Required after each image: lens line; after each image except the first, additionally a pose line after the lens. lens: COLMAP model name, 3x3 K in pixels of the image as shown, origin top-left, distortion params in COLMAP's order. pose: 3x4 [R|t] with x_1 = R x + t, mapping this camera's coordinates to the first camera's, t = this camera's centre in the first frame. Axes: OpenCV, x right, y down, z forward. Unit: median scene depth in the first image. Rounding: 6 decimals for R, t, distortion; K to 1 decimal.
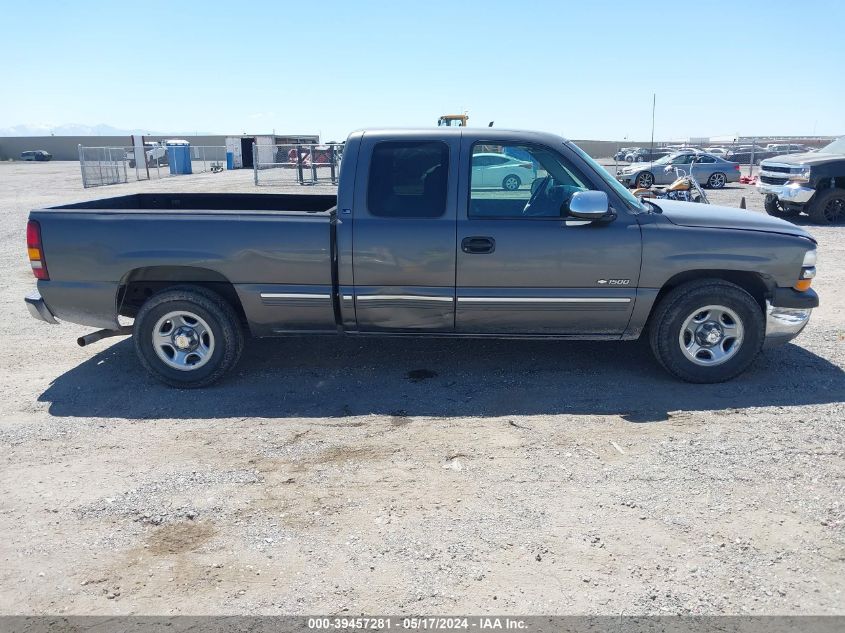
lens RADIAL K [[676.3, 0, 436.9], [0, 676.3, 317.1], [0, 0, 1]] dist [0.008568, 0.003195]
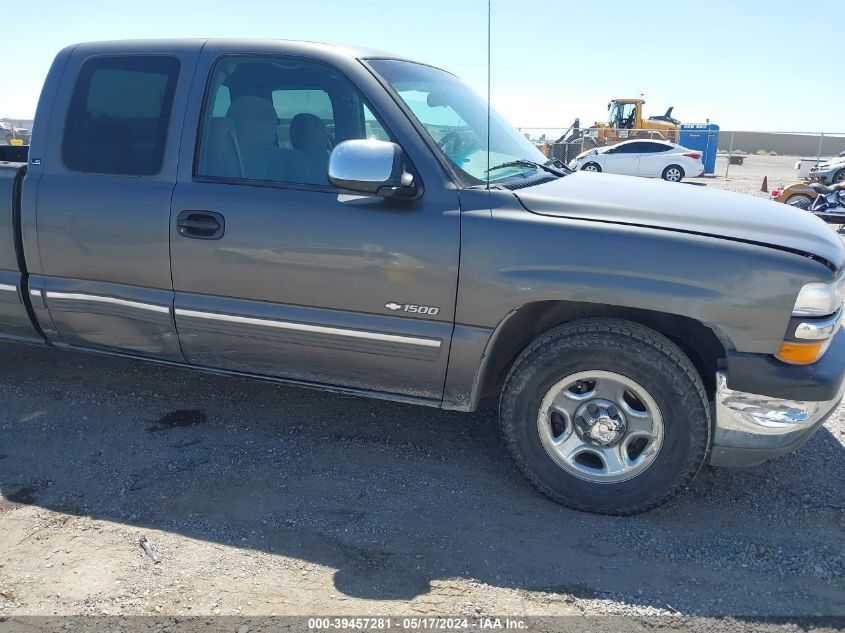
lens RADIAL K [[650.8, 0, 459.7], [0, 650.8, 314.1], [0, 0, 1]] dist [0.165827, -0.339304]
pose [[0.959052, 0.100784, -0.264692, 0.429741], [-0.097488, 0.994908, 0.025594, -0.063352], [0.265924, 0.001258, 0.963993, 0.477522]]
